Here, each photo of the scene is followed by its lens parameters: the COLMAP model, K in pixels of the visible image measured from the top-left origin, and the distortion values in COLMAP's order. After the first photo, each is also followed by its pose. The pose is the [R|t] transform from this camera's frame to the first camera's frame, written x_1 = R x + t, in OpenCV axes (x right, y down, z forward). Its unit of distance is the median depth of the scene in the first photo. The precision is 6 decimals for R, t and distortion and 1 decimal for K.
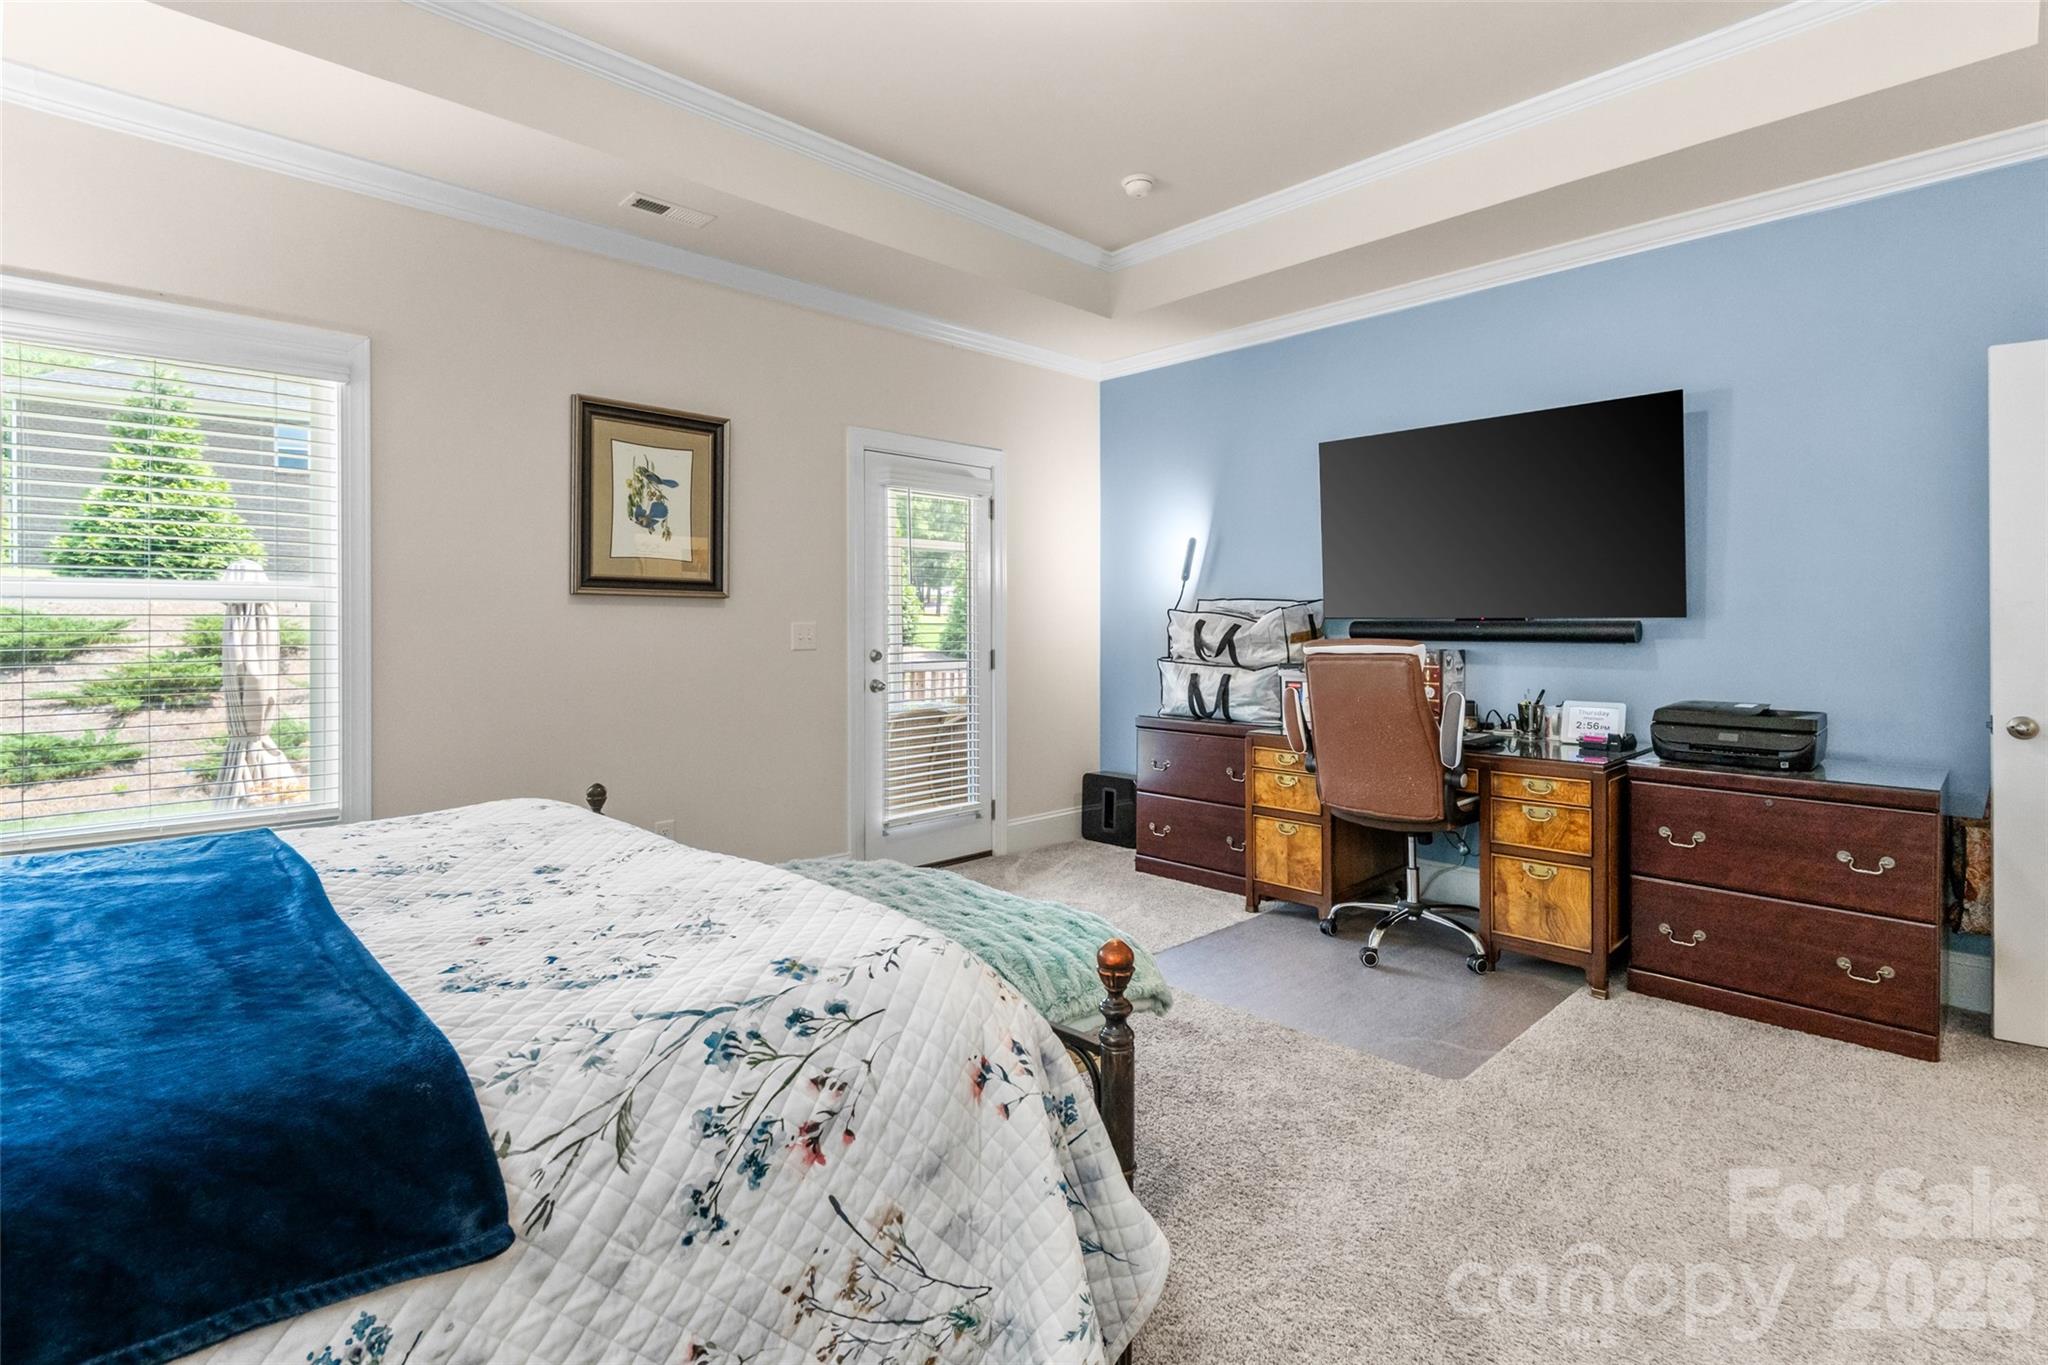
lens RADIAL K [[968.0, 0, 1003.8], [0, 968.0, 643.4], [0, 0, 1]] dist [0.000149, -0.004136]
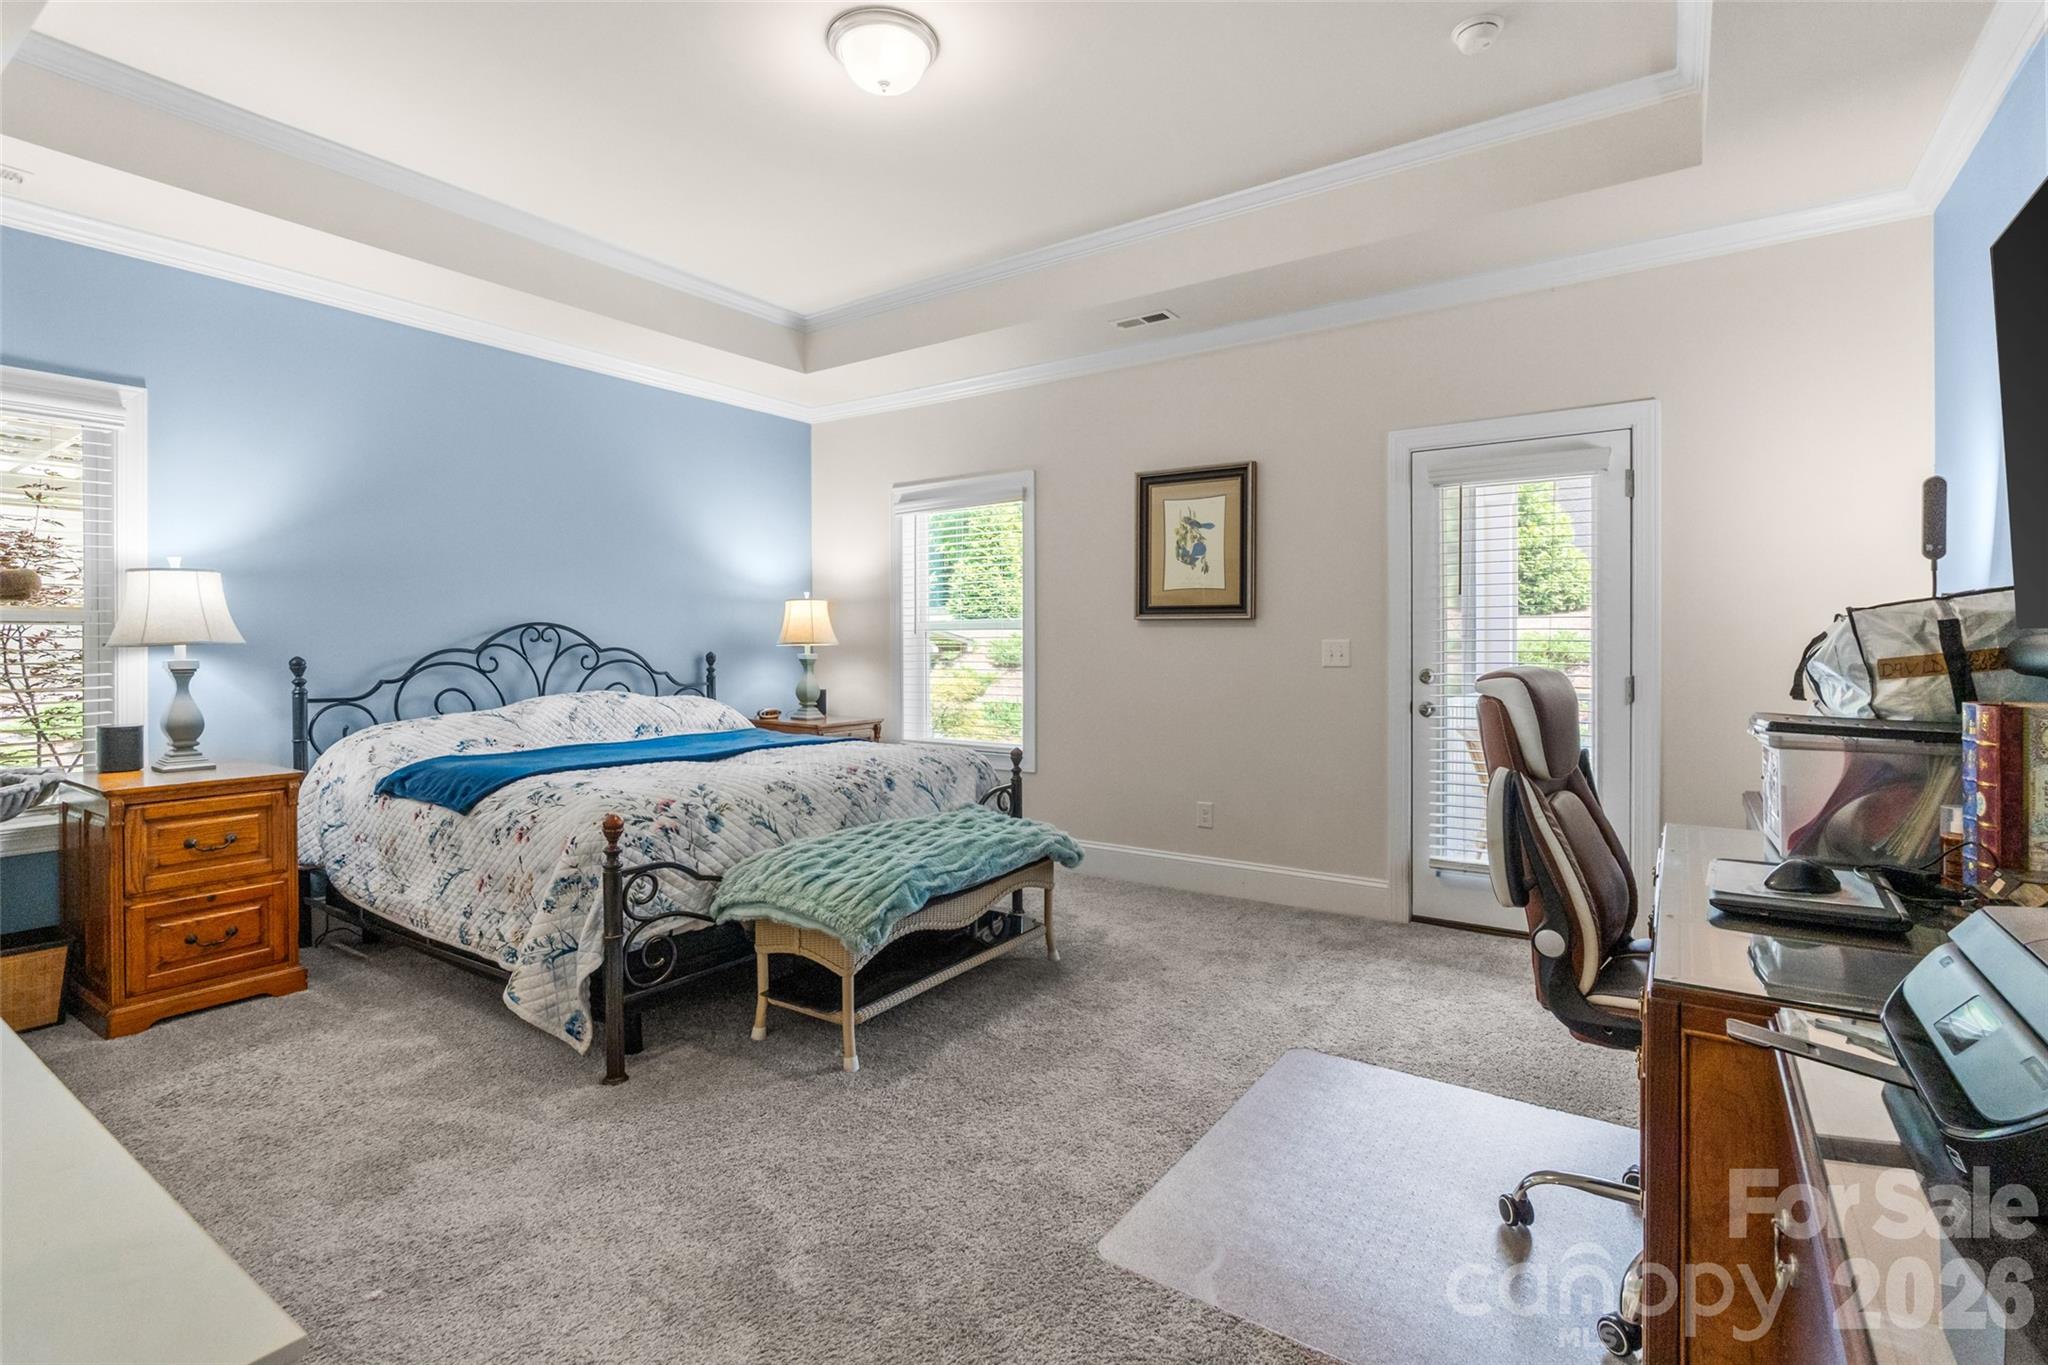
lens RADIAL K [[968.0, 0, 999.1], [0, 968.0, 640.7], [0, 0, 1]] dist [0.000149, -0.004136]
pose [[0.197000, -0.002407, -0.980401, 0.795213], [-0.014496, 0.999881, -0.005368, -0.011556], [0.980296, 0.015270, 0.196941, 0.510733]]
